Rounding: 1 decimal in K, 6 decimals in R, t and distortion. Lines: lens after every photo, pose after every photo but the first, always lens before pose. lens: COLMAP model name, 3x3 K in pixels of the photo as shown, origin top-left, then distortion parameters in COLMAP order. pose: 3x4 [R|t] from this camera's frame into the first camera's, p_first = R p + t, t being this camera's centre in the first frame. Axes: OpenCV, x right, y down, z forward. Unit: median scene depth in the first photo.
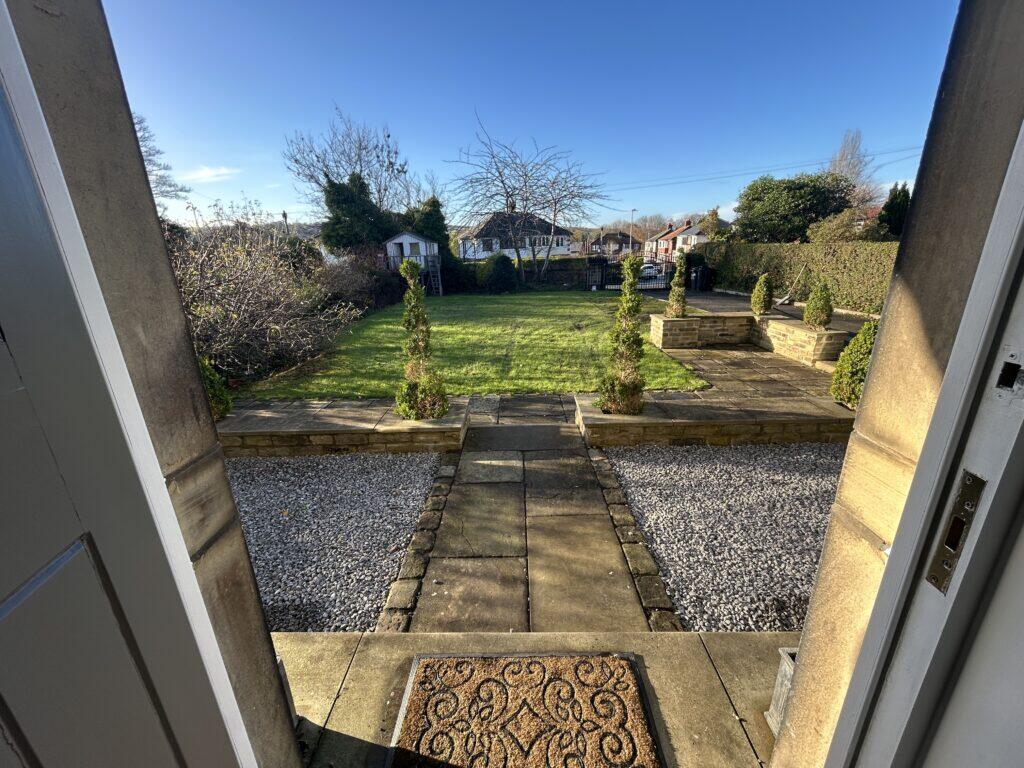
lens RADIAL K [[415.6, 0, 508.8], [0, 415.6, 384.3], [0, 0, 1]] dist [-0.001278, 0.000984]
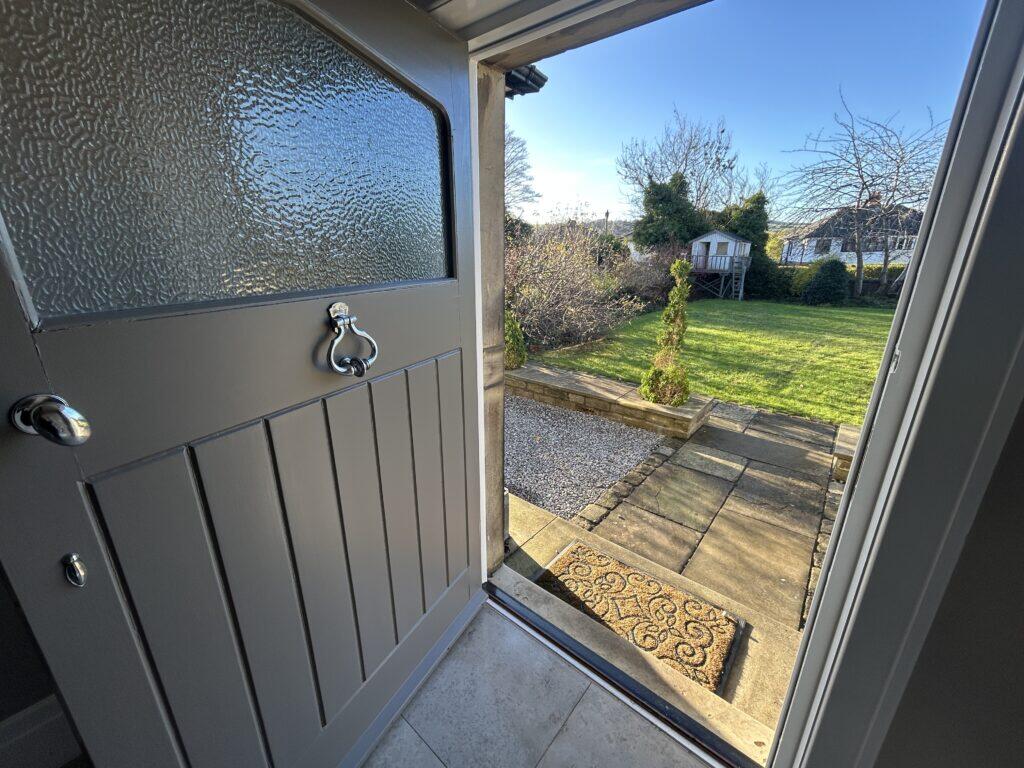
lens RADIAL K [[415.6, 0, 513.6], [0, 415.6, 384.0], [0, 0, 1]] dist [-0.001278, 0.000984]
pose [[0.781742, 0.222902, -0.582403, 0.072626], [-0.219733, 0.972496, 0.077260, 0.019622], [0.583606, 0.067575, 0.809220, -0.079378]]
